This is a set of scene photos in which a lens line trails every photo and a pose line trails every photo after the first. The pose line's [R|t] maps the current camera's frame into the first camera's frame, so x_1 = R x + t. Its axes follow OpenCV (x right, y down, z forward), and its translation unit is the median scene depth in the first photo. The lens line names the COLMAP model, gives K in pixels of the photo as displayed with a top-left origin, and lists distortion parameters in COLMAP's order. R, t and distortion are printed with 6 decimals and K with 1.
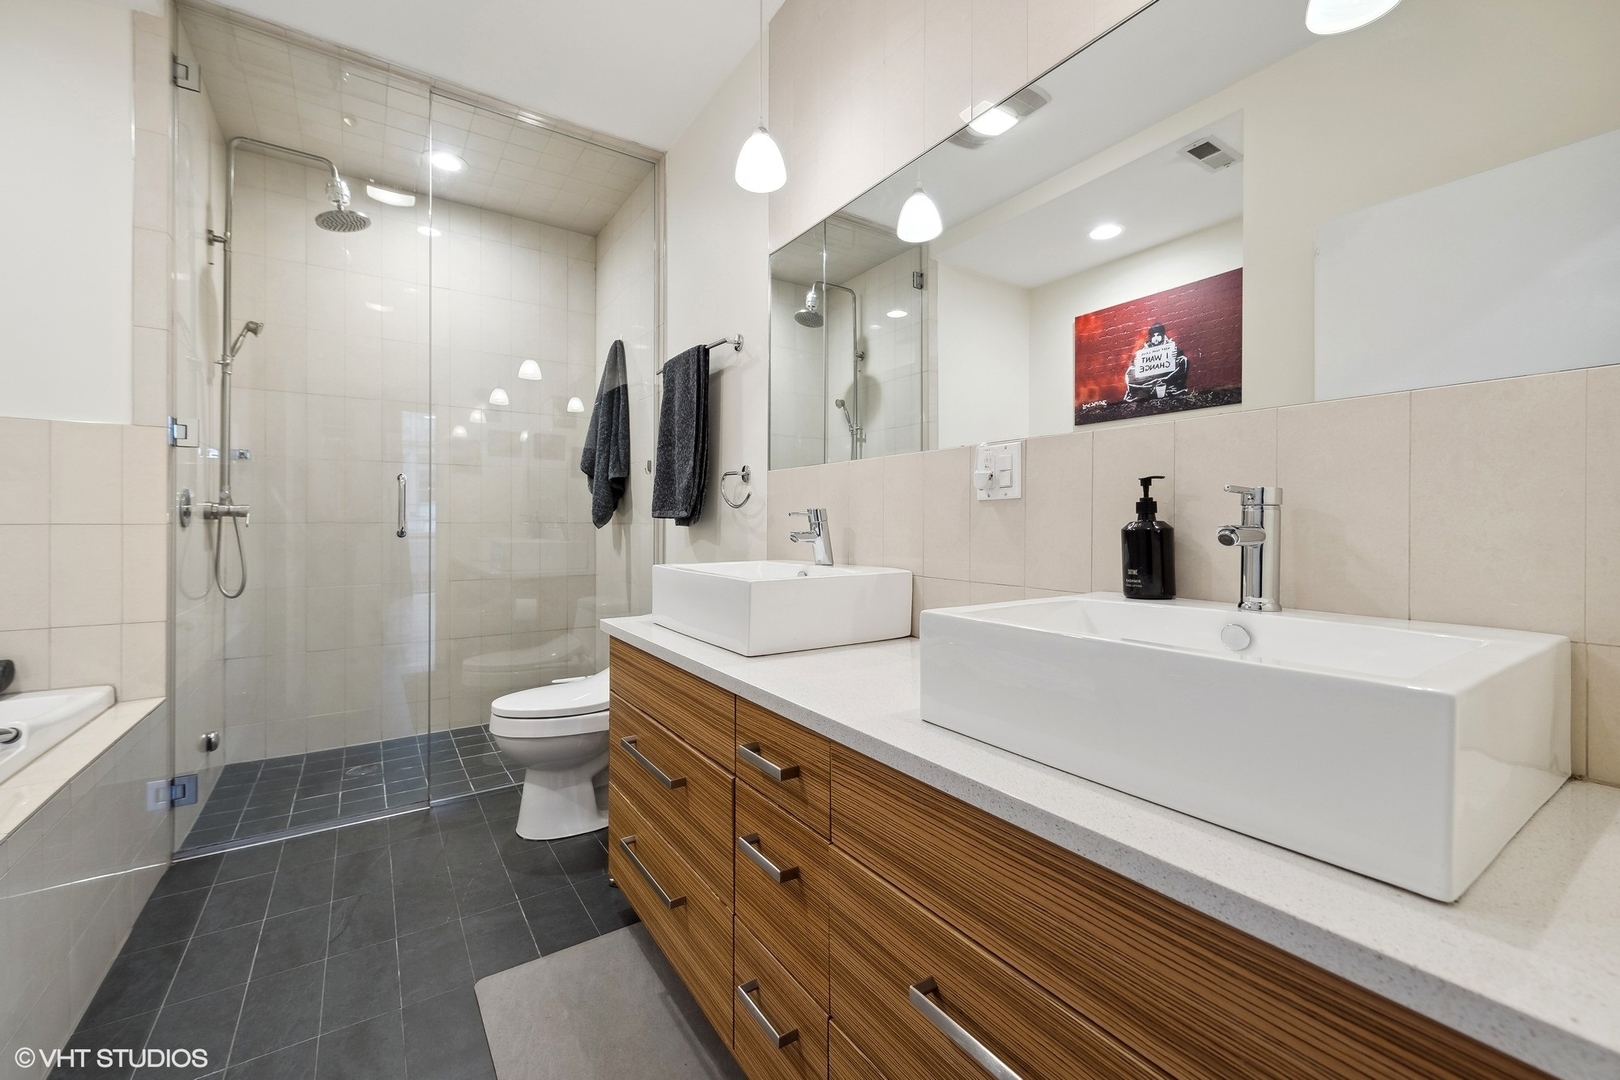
lens RADIAL K [[634.2, 0, 819.3], [0, 634.2, 529.2], [0, 0, 1]] dist [-0.000883, -0.000282]
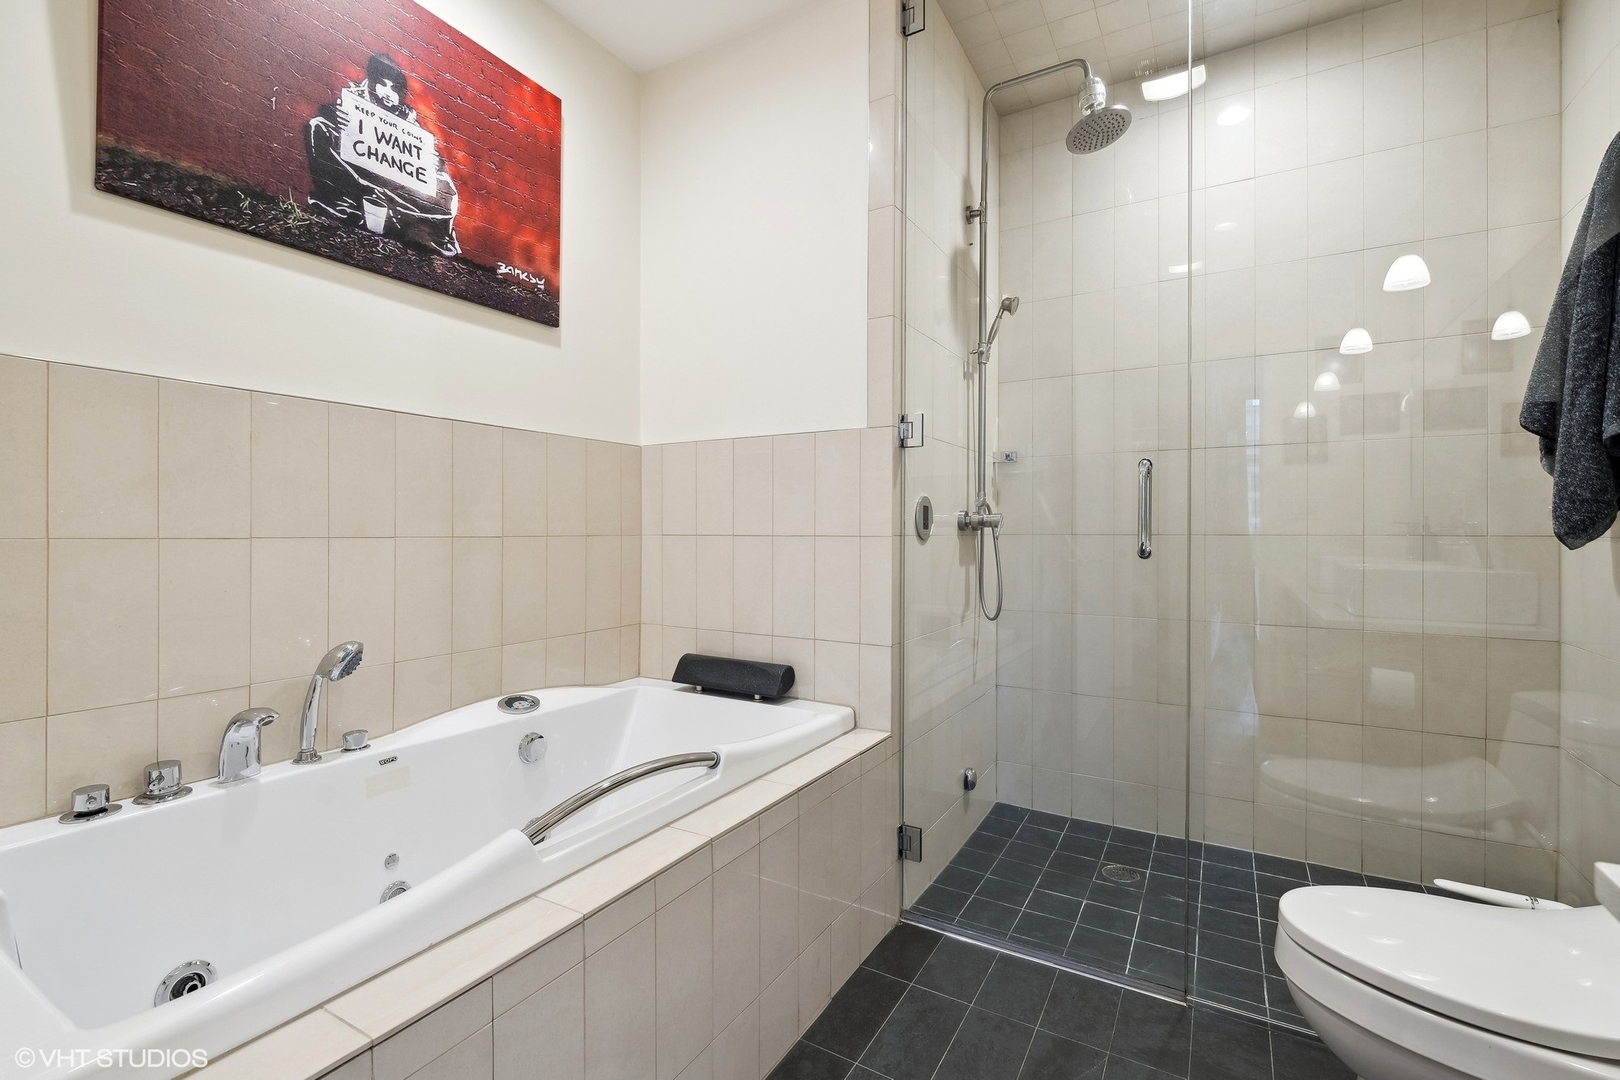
lens RADIAL K [[706.6, 0, 811.2], [0, 706.6, 526.5], [0, 0, 1]] dist [0.013244, -0.006405]
pose [[0.410561, -0.006731, -0.911808, -0.136651], [-0.010992, 0.999864, -0.012330, -0.005927], [0.911767, 0.015085, 0.410431, 0.372929]]
